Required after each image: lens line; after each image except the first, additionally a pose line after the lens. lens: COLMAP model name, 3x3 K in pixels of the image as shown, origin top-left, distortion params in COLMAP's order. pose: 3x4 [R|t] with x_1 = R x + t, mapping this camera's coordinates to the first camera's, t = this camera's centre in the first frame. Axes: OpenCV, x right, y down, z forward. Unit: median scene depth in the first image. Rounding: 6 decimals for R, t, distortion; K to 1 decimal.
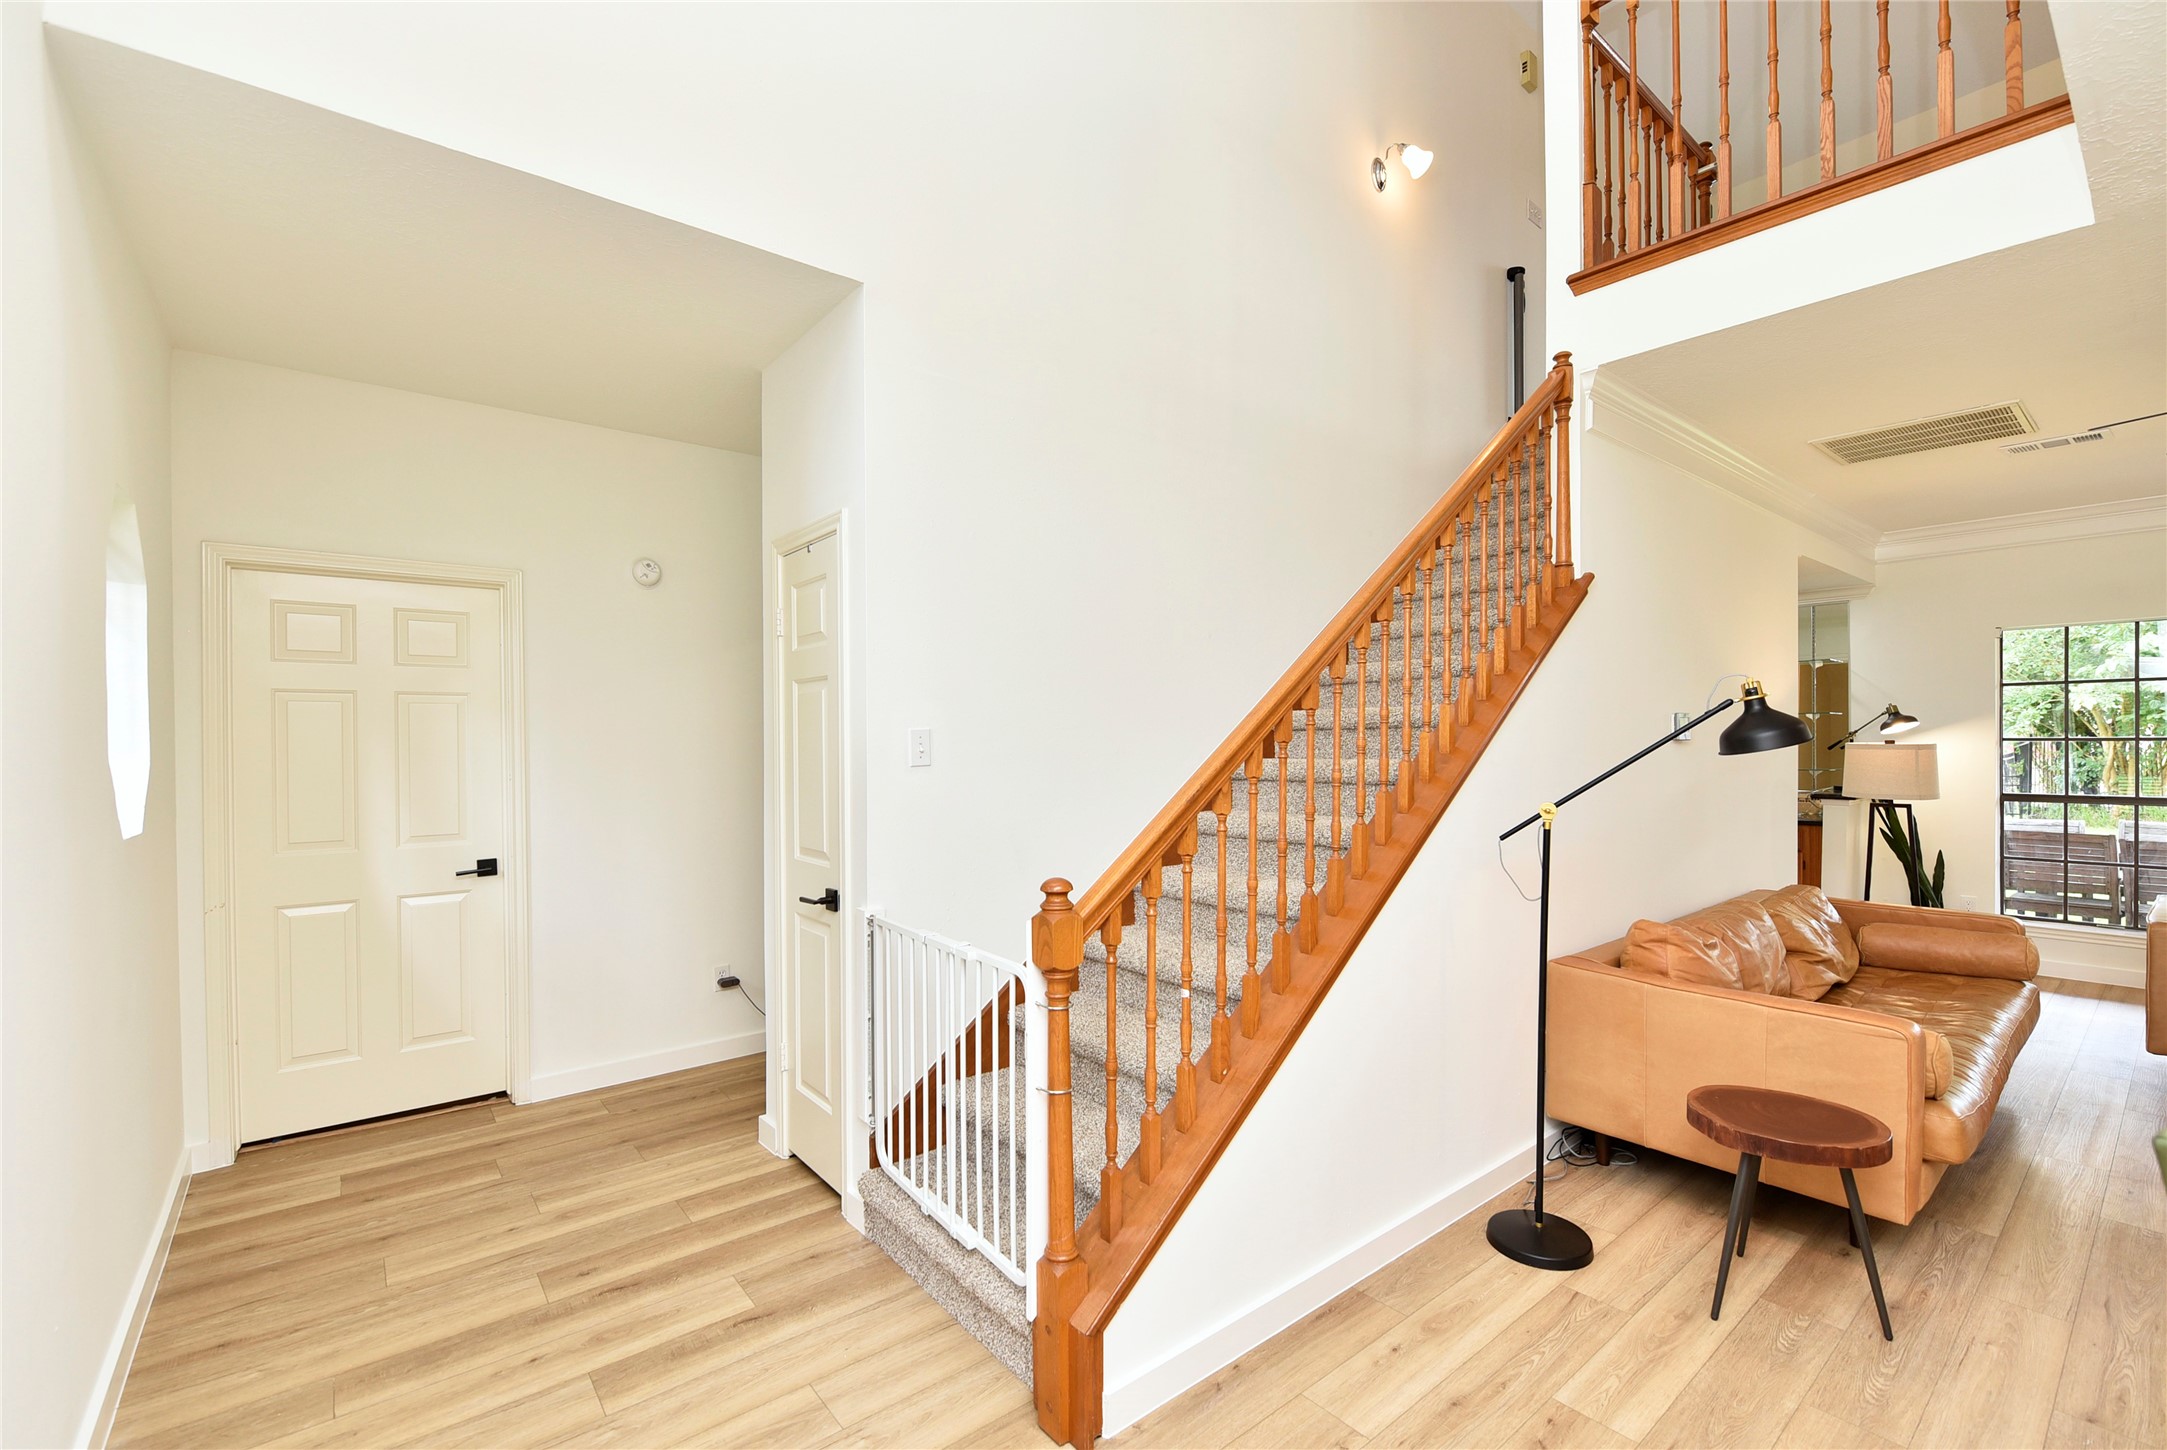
lens RADIAL K [[934.2, 0, 1100.8], [0, 934.2, 740.9], [0, 0, 1]] dist [-0.008107, -0.000704]
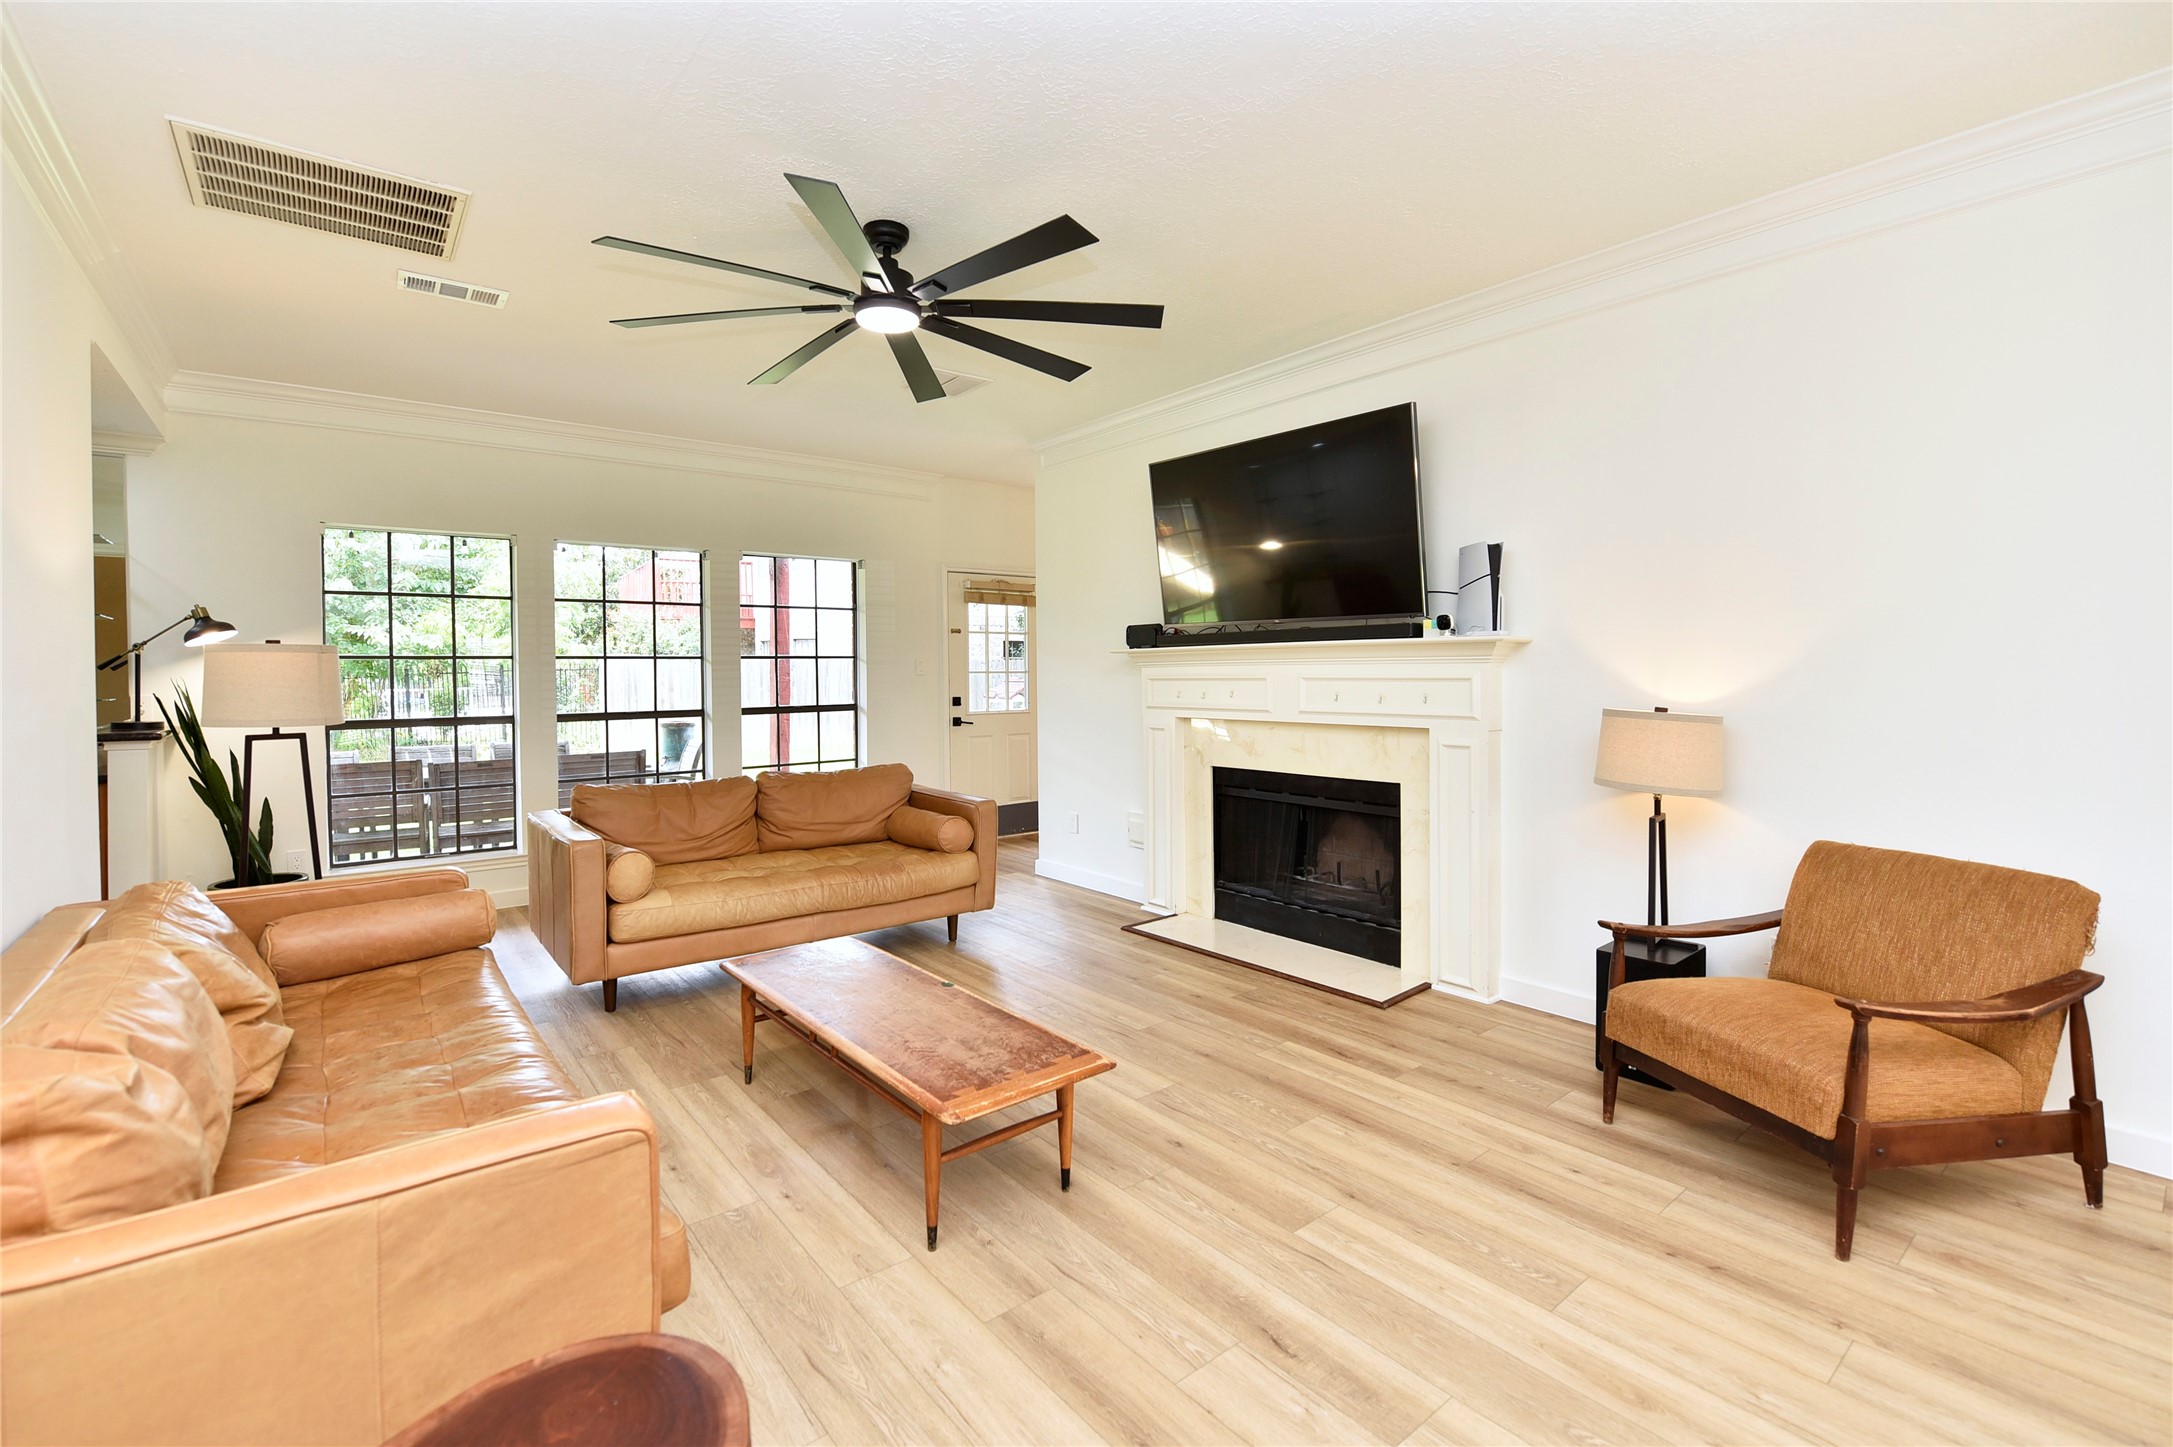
lens RADIAL K [[957.1, 0, 1064.6], [0, 957.1, 684.5], [0, 0, 1]] dist [-0.009210, -0.001626]
pose [[0.033459, -0.007923, 0.999409, 0.279241], [0.012806, 0.999890, 0.007498, 0.052201], [-0.999358, 0.012547, 0.033557, 0.625112]]
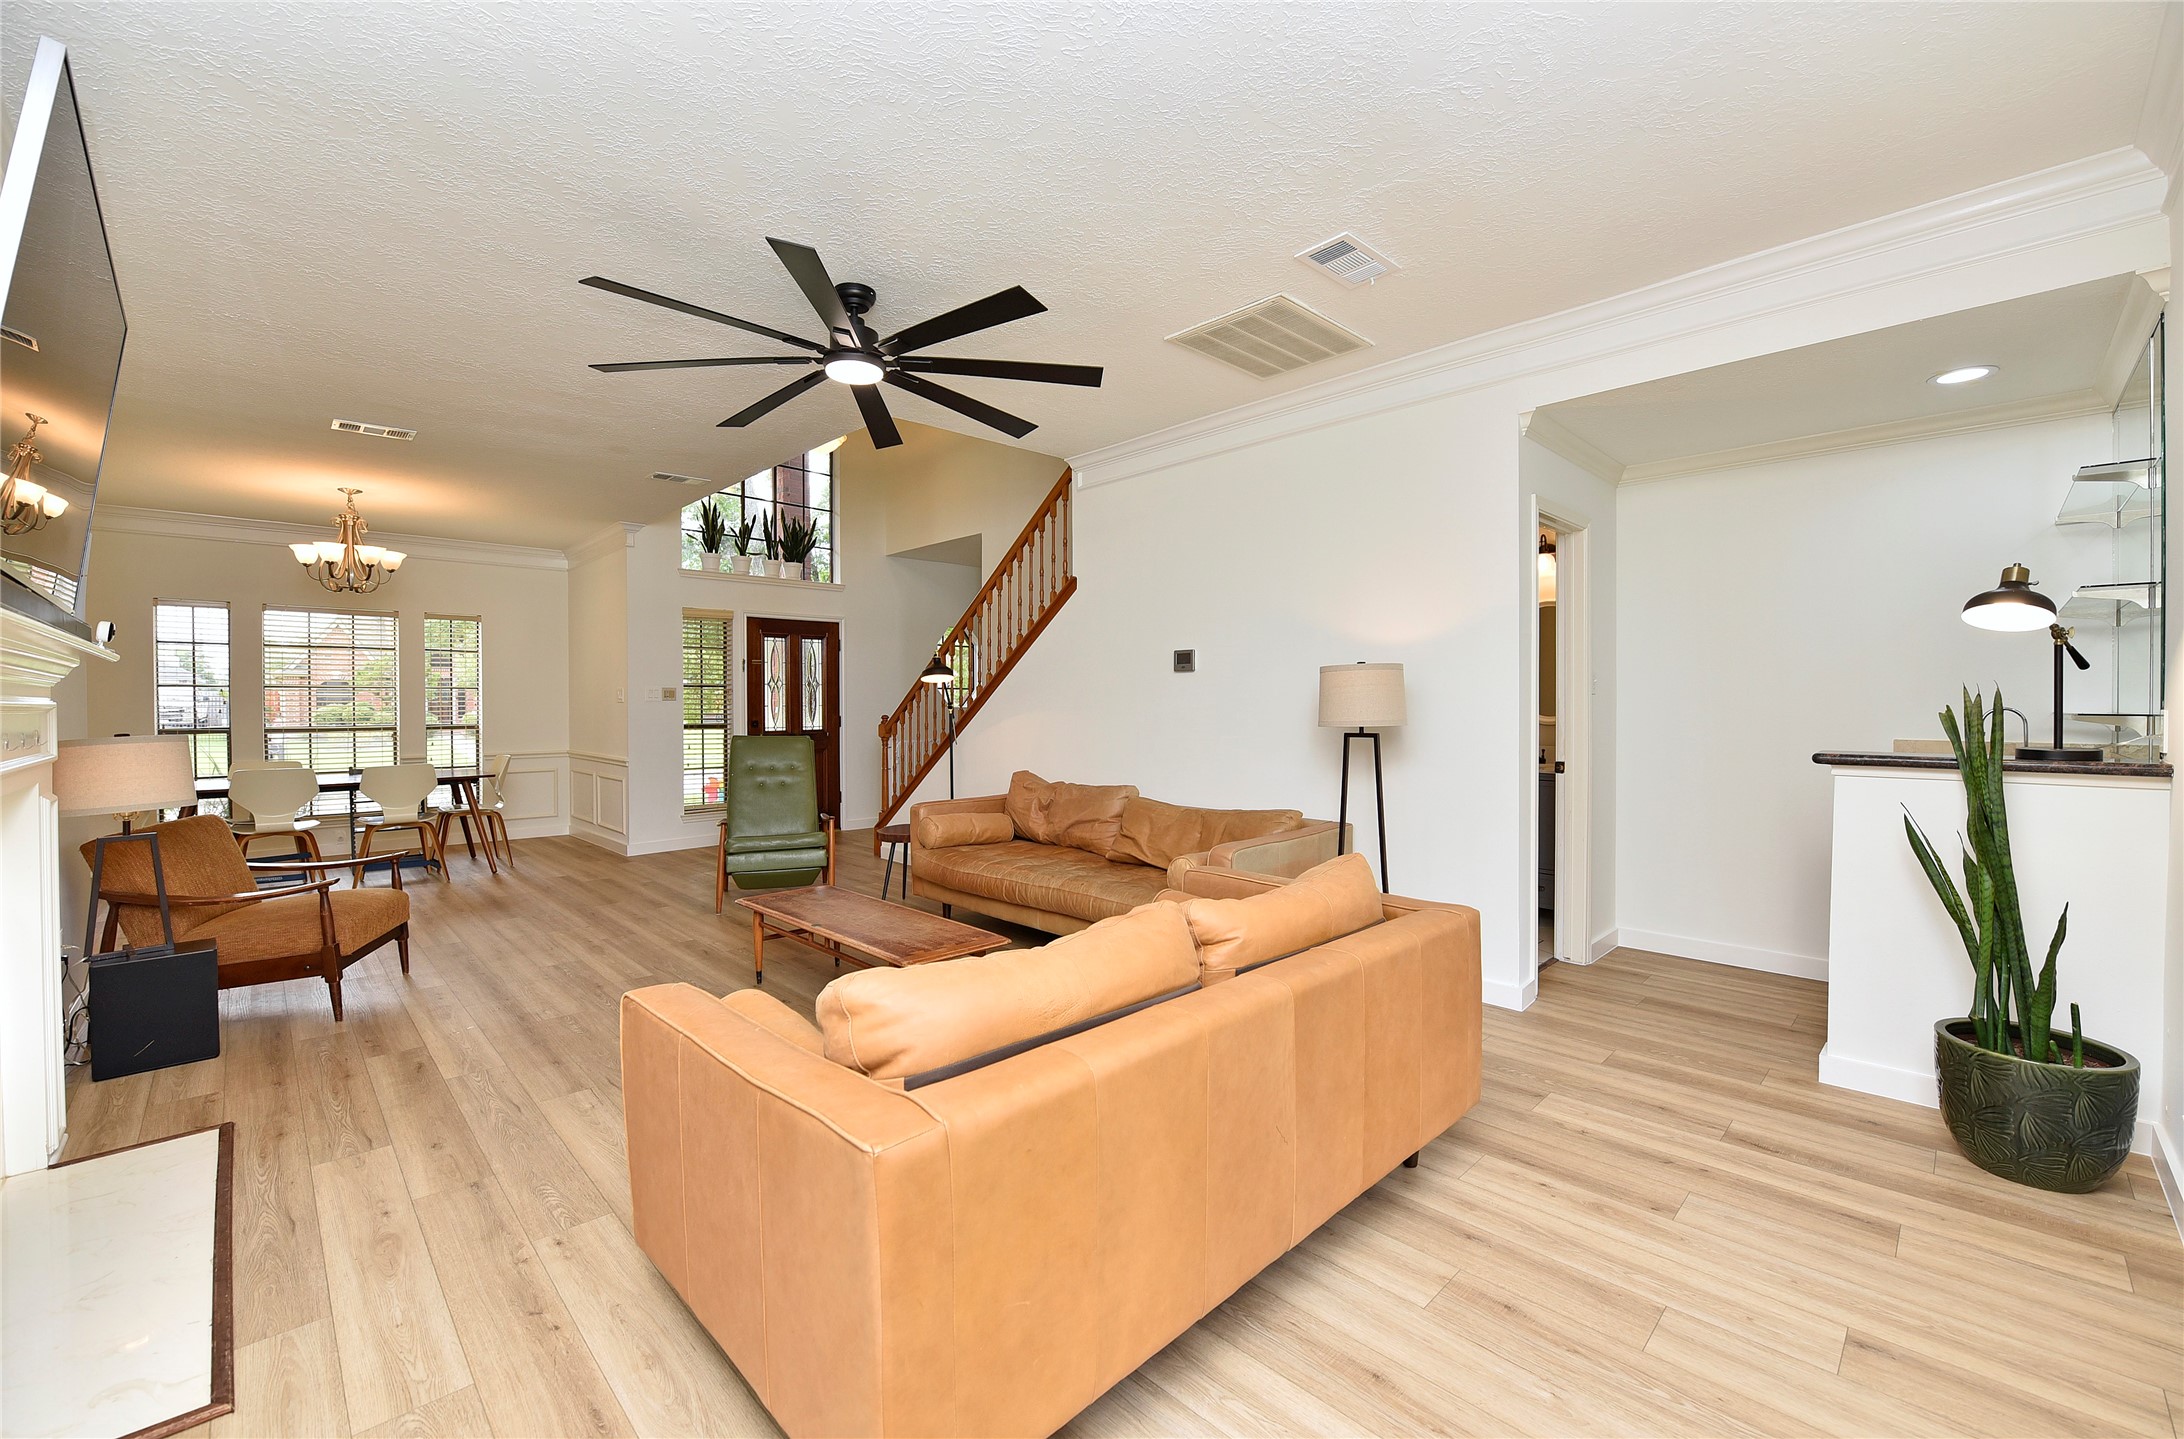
lens RADIAL K [[883.1, 0, 1099.6], [0, 883.1, 706.8], [0, 0, 1]] dist [0.000247, -0.000043]
pose [[0.083571, 0.009583, -0.996456, 2.569122], [0.003214, 0.999946, 0.009886, 0.051281], [0.996497, -0.004029, 0.083535, 1.085066]]
